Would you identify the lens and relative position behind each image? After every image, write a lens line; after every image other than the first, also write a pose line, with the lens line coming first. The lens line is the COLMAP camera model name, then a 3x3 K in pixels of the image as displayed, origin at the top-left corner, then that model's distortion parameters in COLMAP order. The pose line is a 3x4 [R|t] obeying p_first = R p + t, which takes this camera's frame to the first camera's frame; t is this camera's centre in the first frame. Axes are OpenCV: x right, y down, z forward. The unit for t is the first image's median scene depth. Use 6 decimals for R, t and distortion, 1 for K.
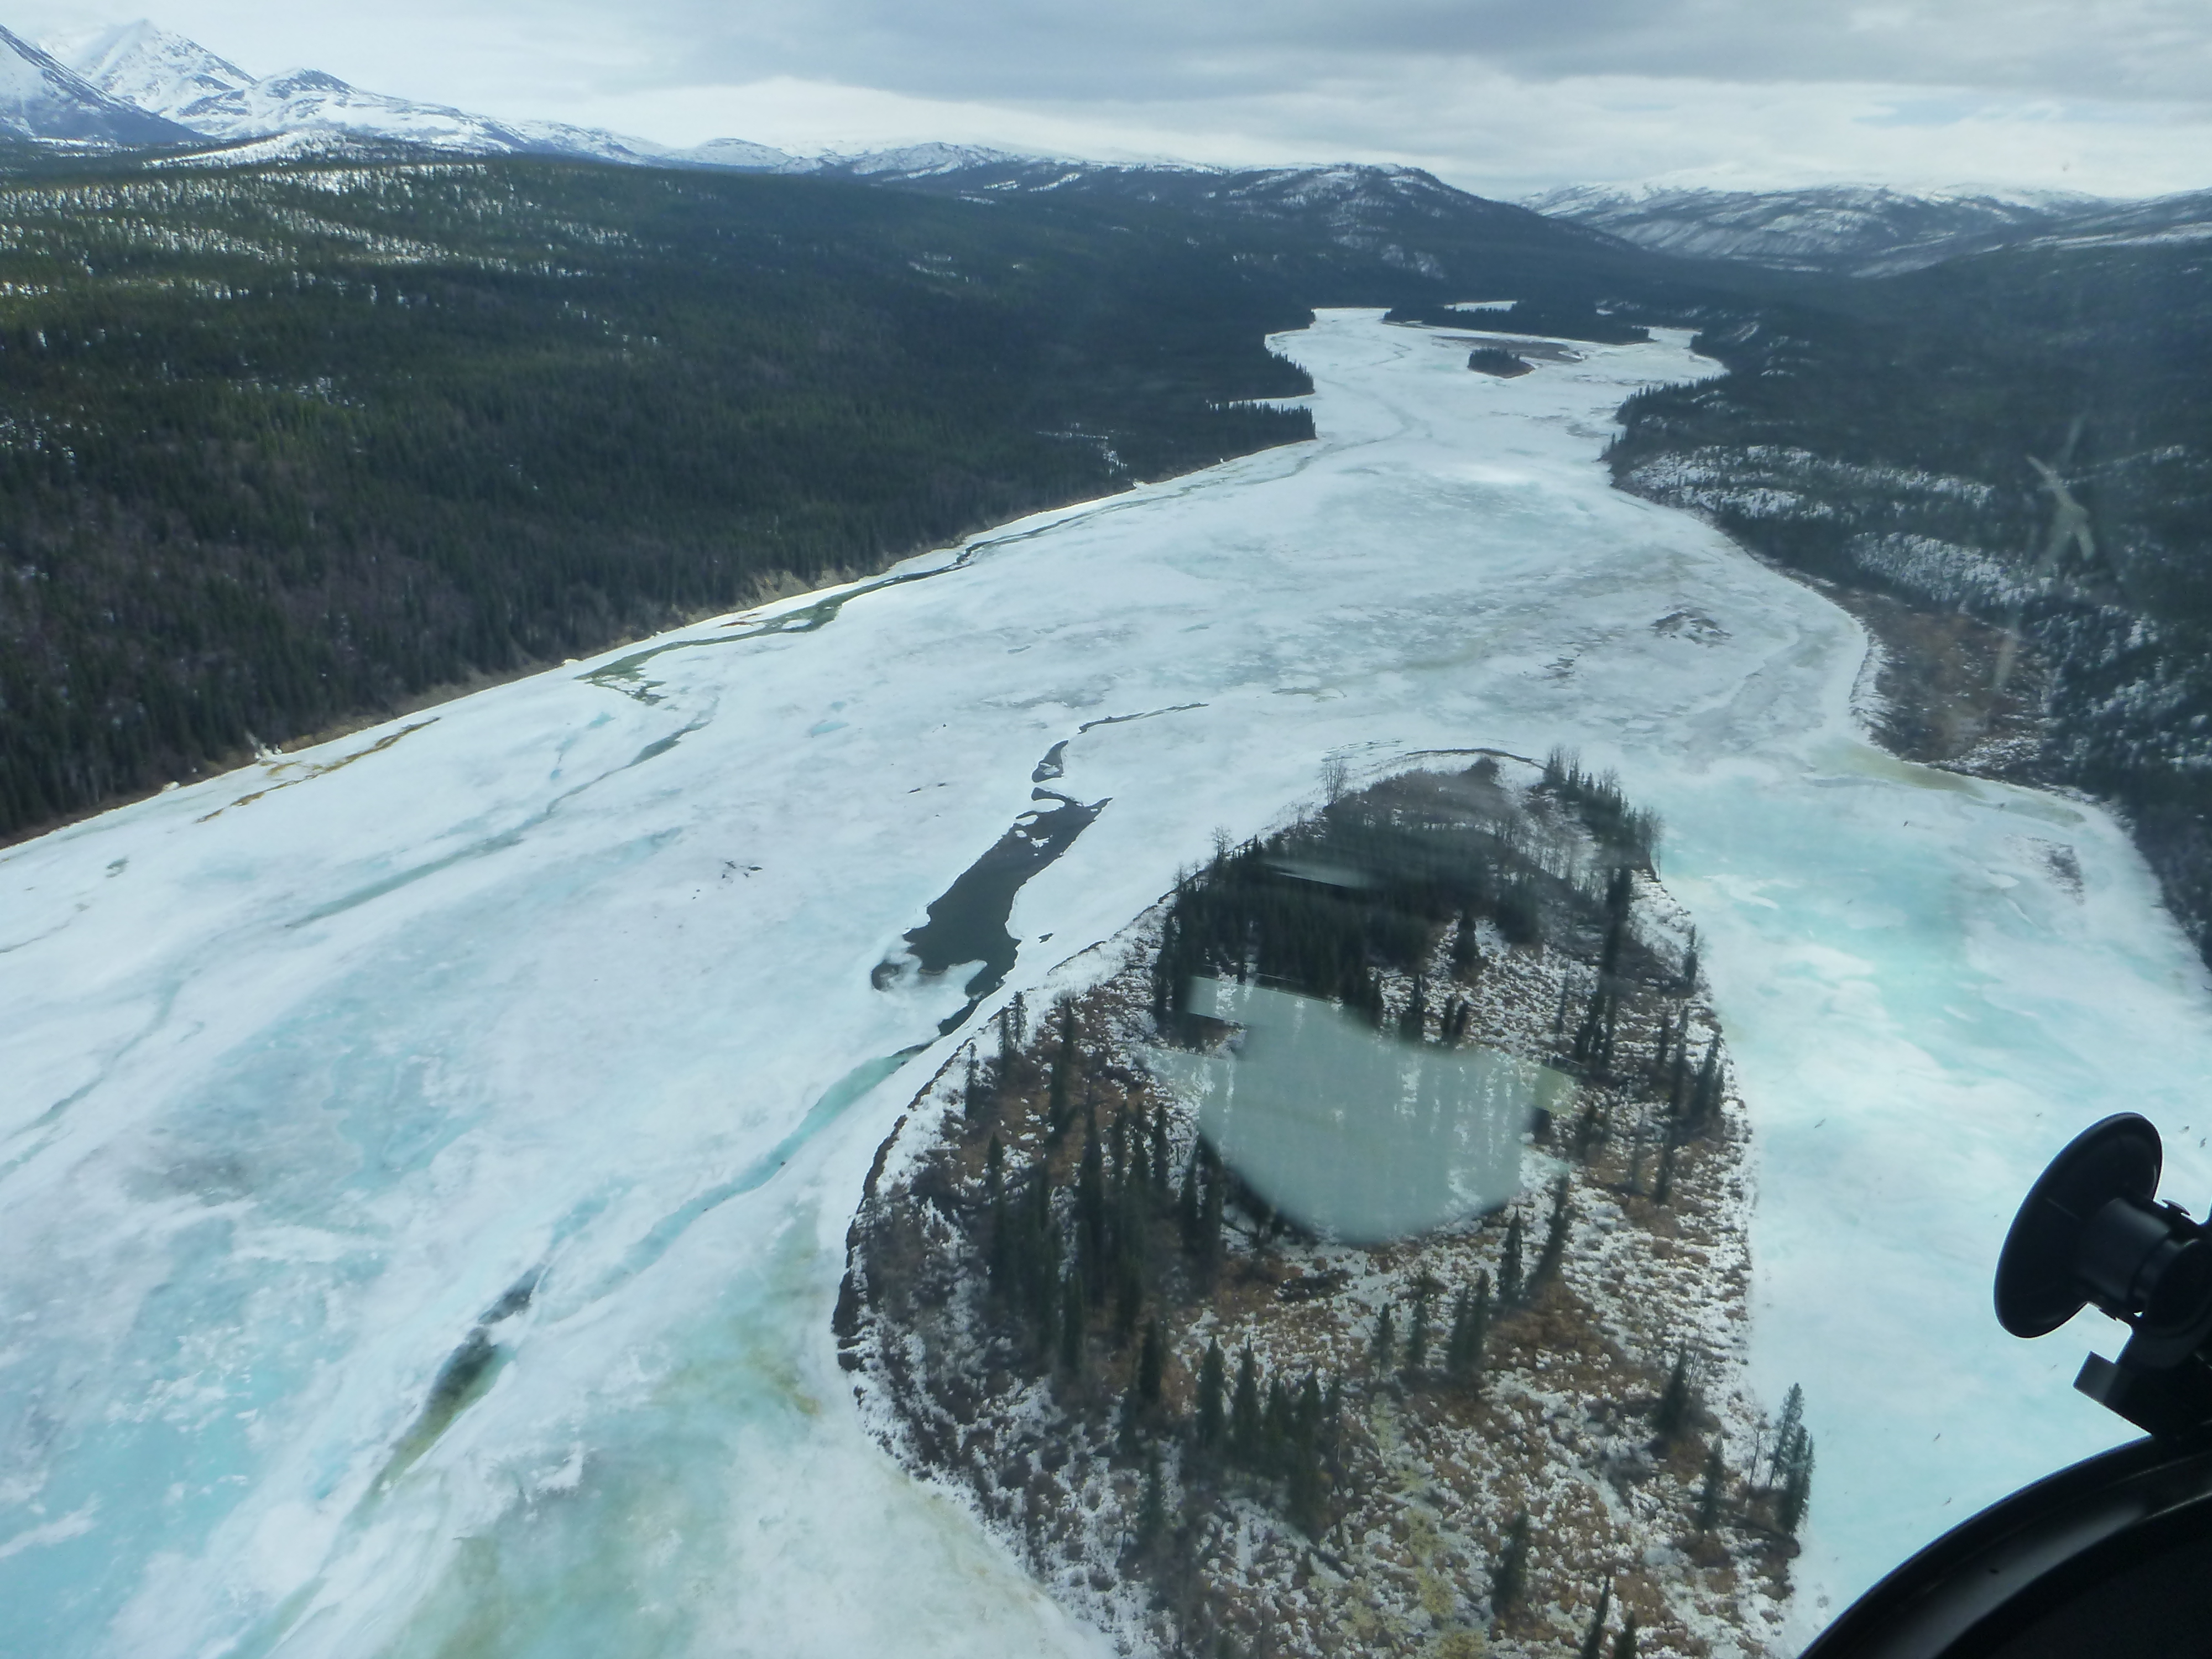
lens RADIAL K [[1823.0, 0, 1106.0], [0, 1823.0, 829.5], [0, 0, 1]] dist [-0.034572, 0.002023]
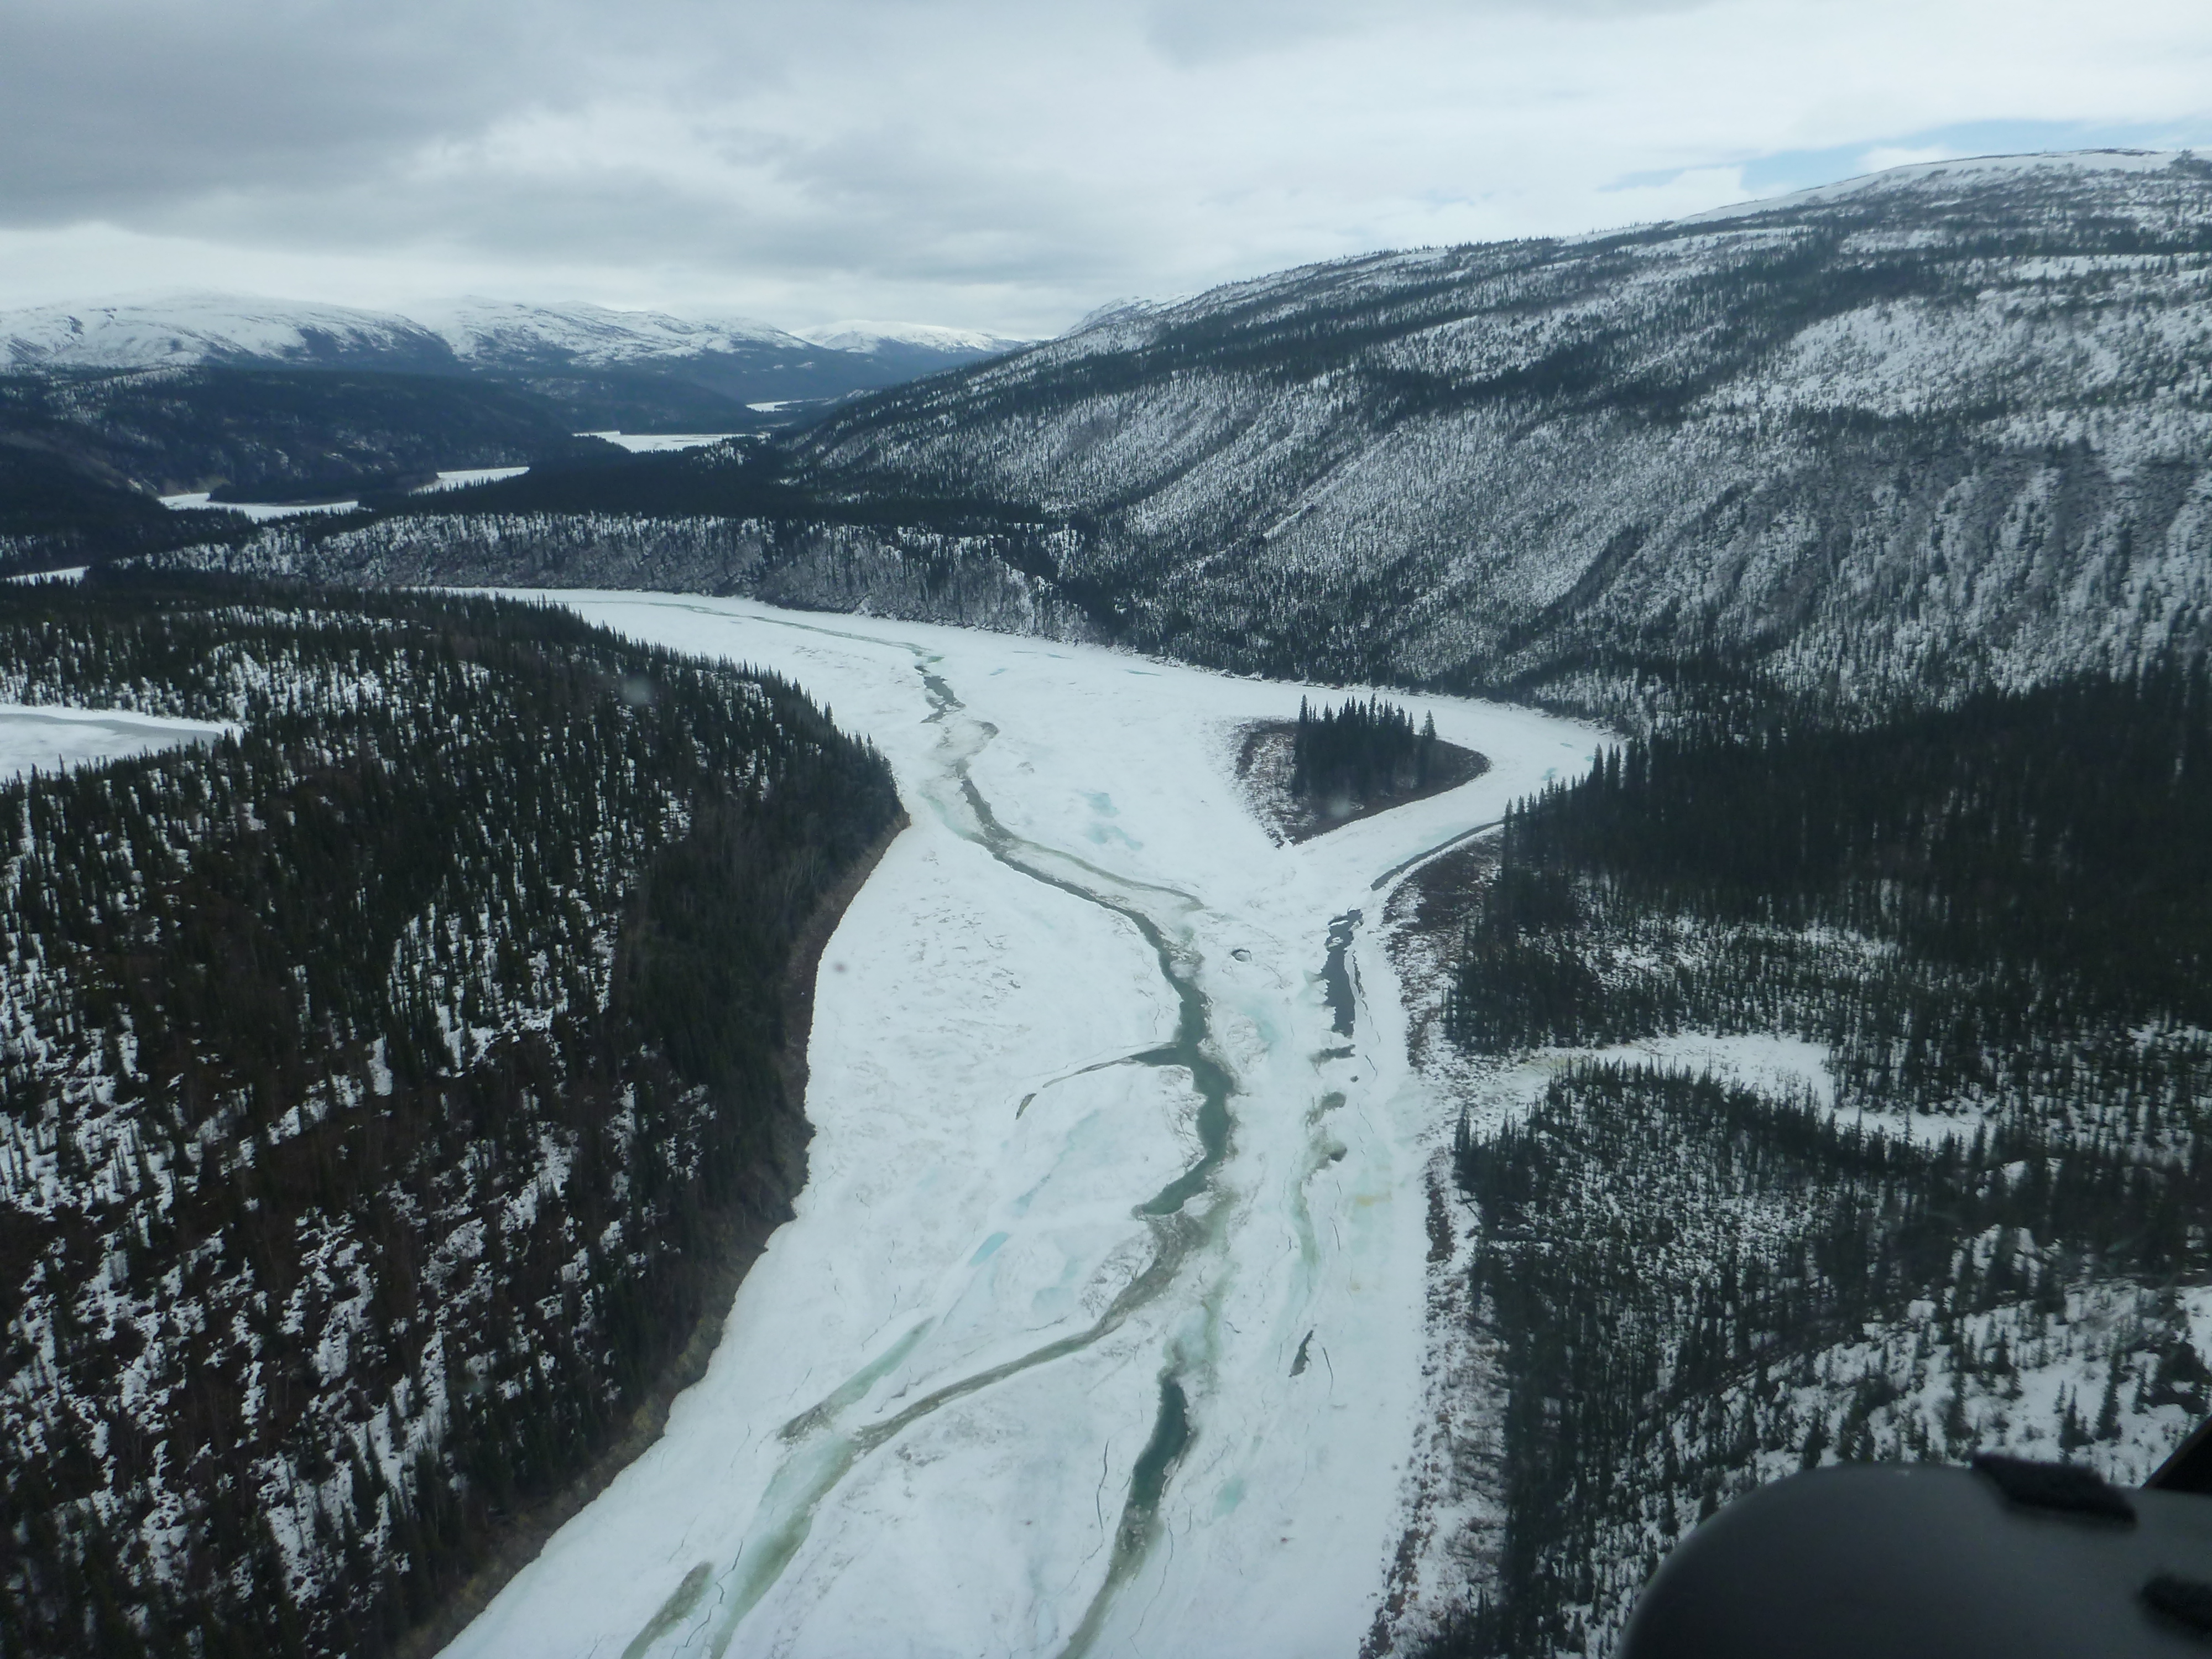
lens RADIAL K [[1823.0, 0, 1106.0], [0, 1823.0, 829.5], [0, 0, 1]] dist [-0.034572, 0.002023]
pose [[0.987828, -0.083834, 0.131028, 0.294190], [0.094618, 0.992425, -0.078359, -0.296380], [-0.123466, 0.089803, 0.988277, 0.879425]]
